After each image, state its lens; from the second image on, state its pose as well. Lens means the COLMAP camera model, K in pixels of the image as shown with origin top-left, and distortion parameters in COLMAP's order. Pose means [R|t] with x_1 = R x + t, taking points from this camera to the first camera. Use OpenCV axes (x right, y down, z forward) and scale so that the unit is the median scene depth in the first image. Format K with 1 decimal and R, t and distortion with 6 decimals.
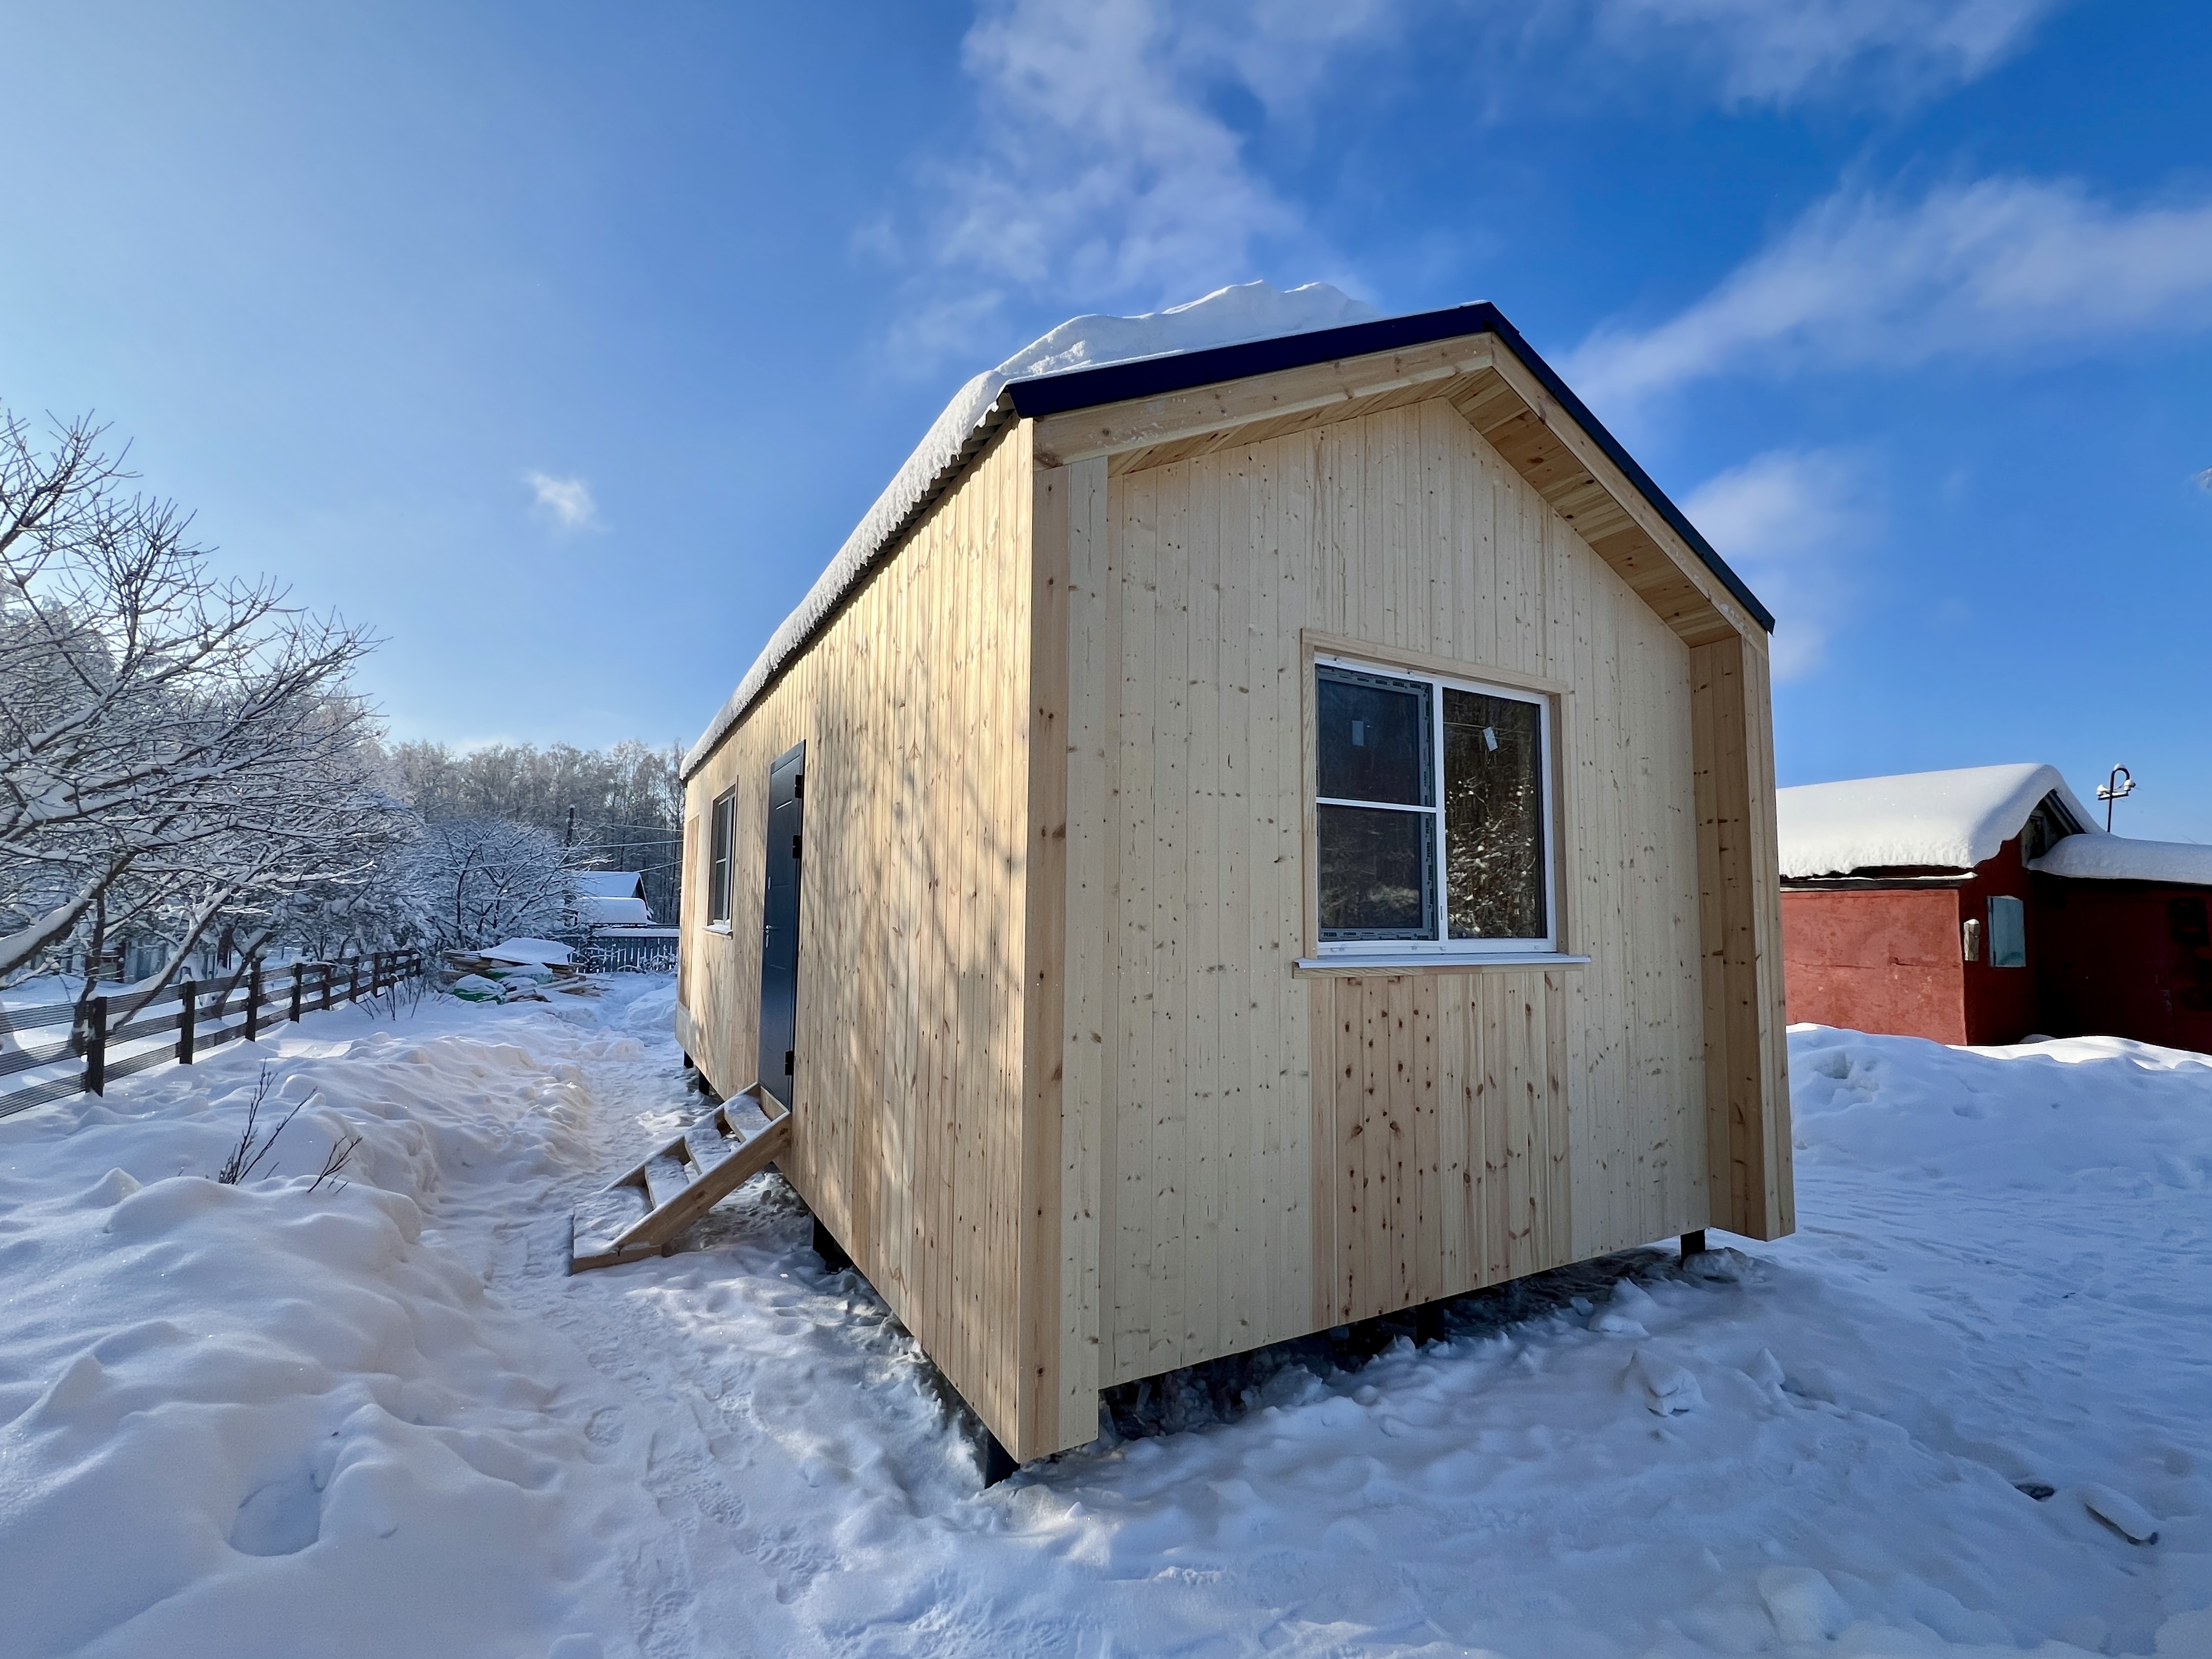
lens RADIAL K [[954.7, 0, 1106.0], [0, 954.7, 829.5], [0, 0, 1]] dist [-0.000441, -0.000051]
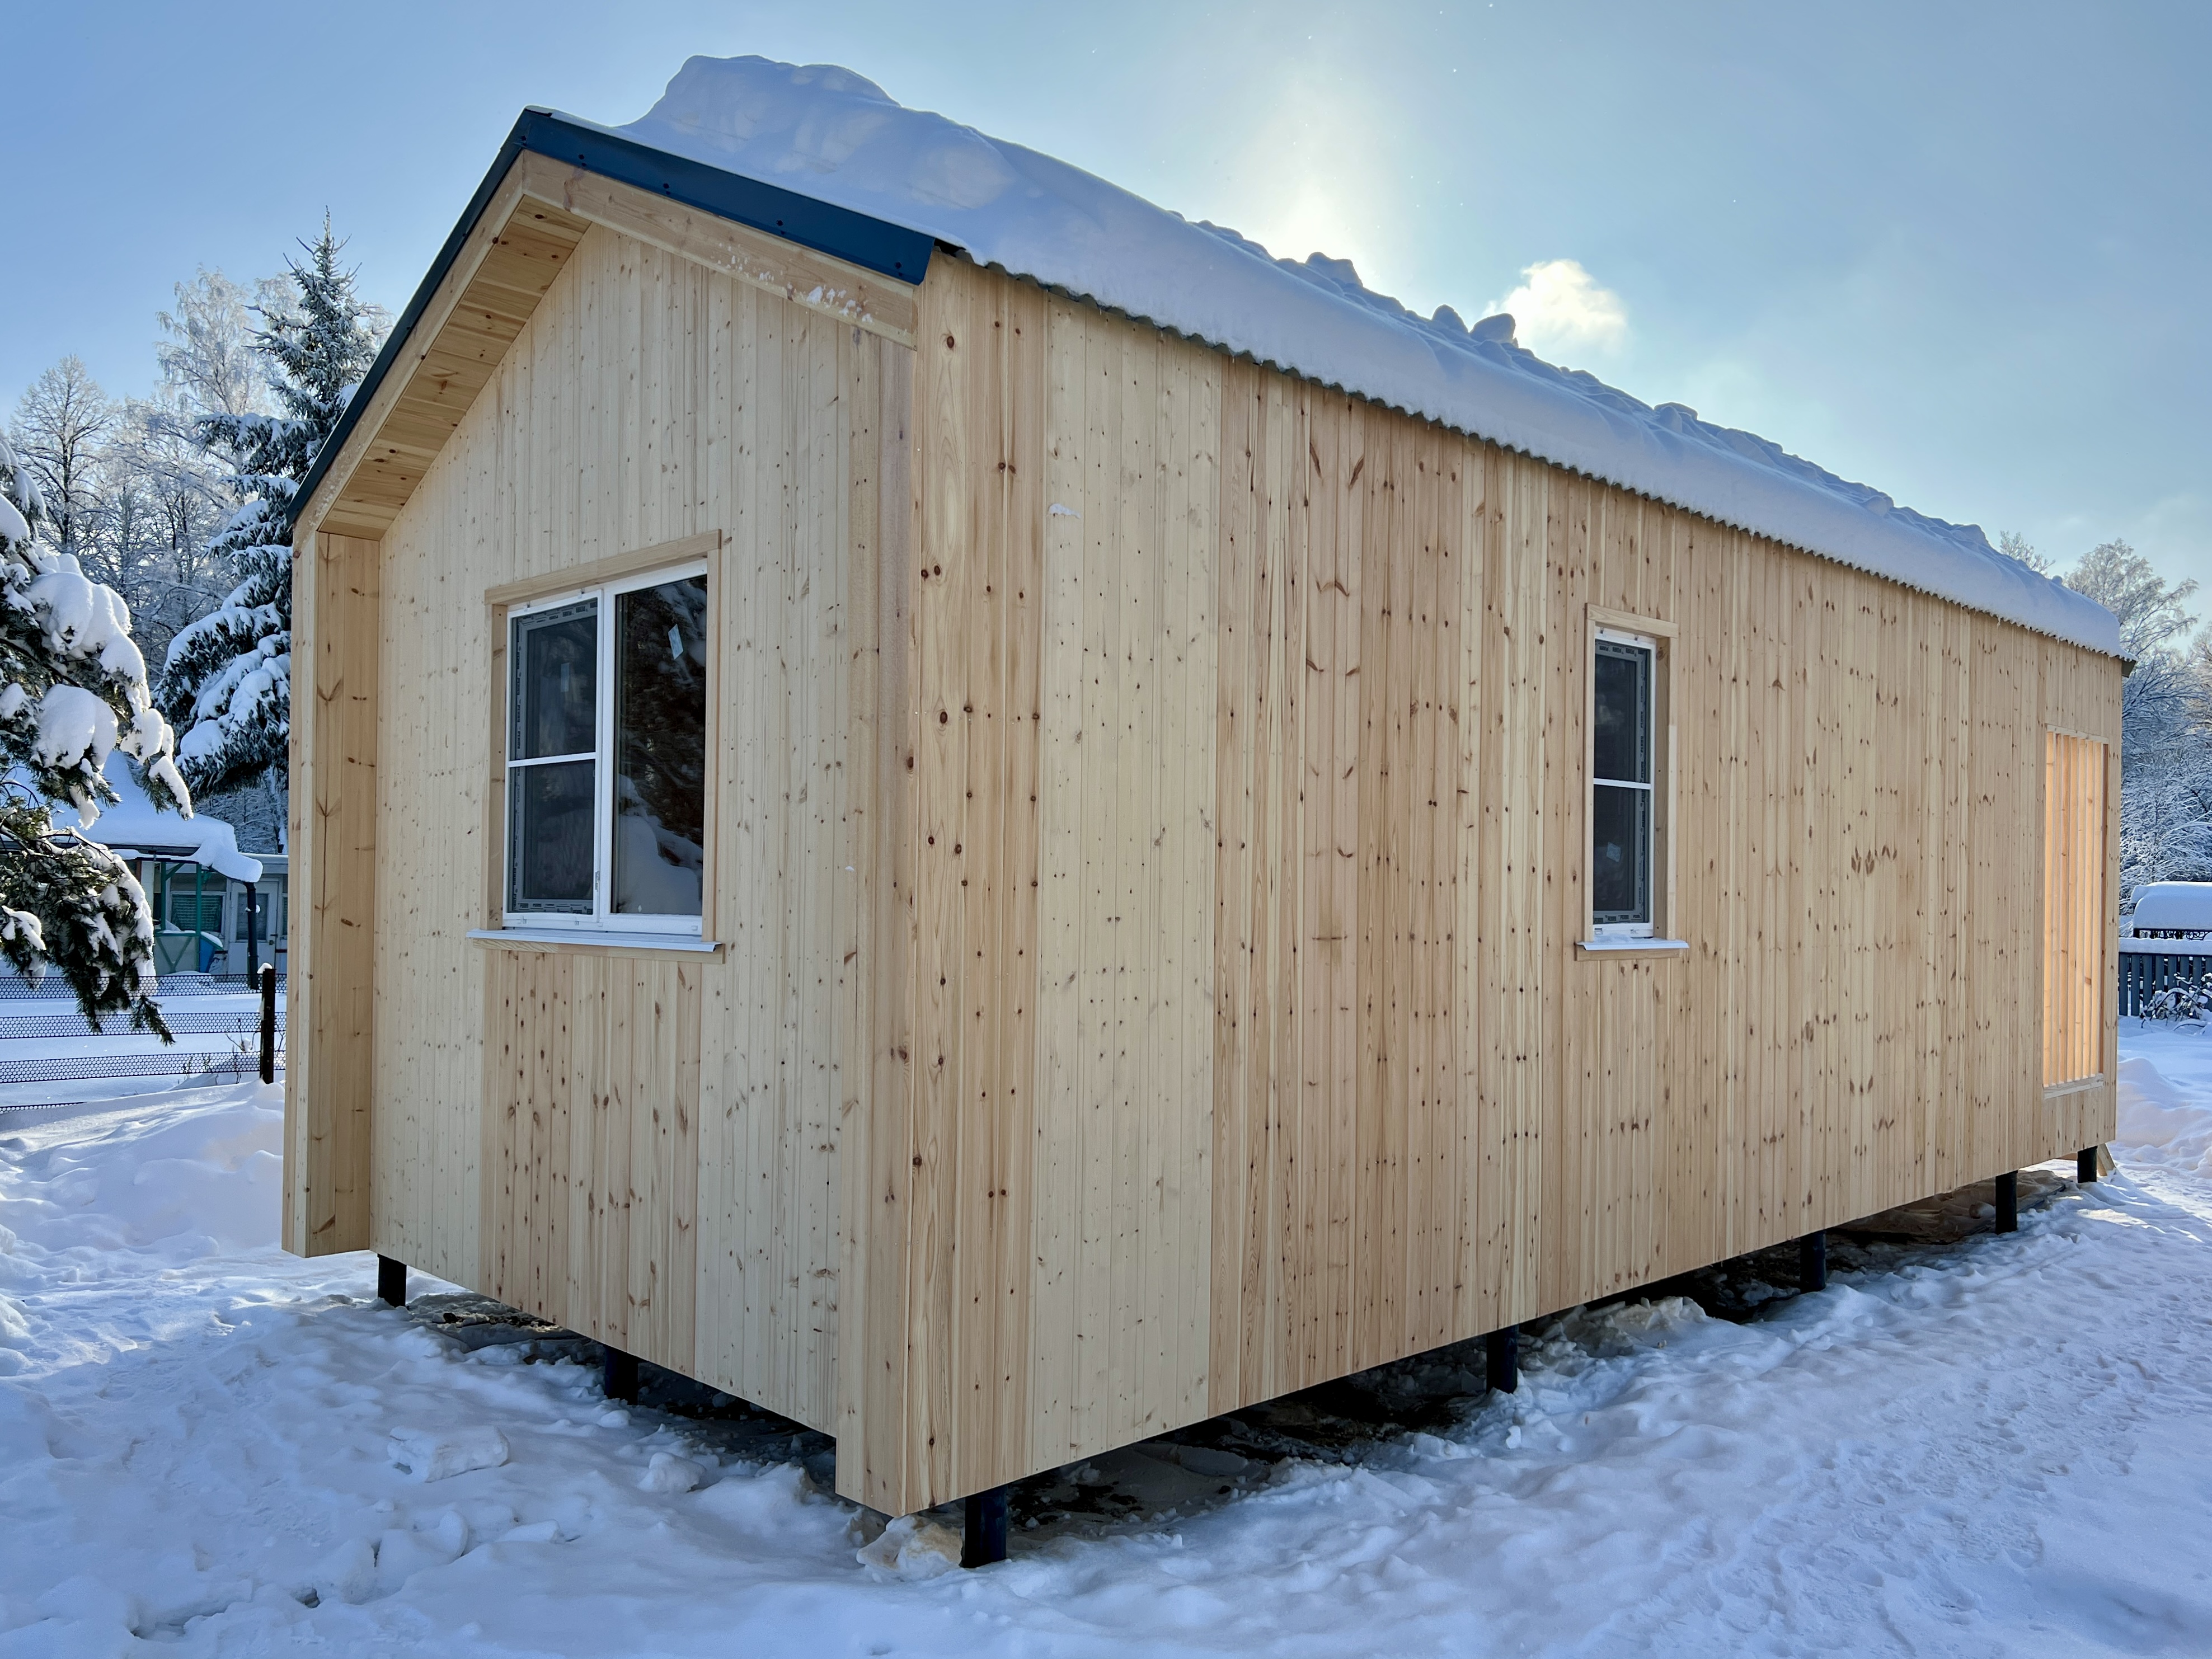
lens RADIAL K [[1669.2, 0, 1111.3], [0, 1669.2, 890.9], [0, 0, 1]] dist [0.035093, -0.002783]
pose [[0.264078, -0.017010, -0.964351, 1.820454], [0.066047, 0.997816, 0.000486, 0.122253], [0.962237, -0.063821, 0.264625, 1.027337]]
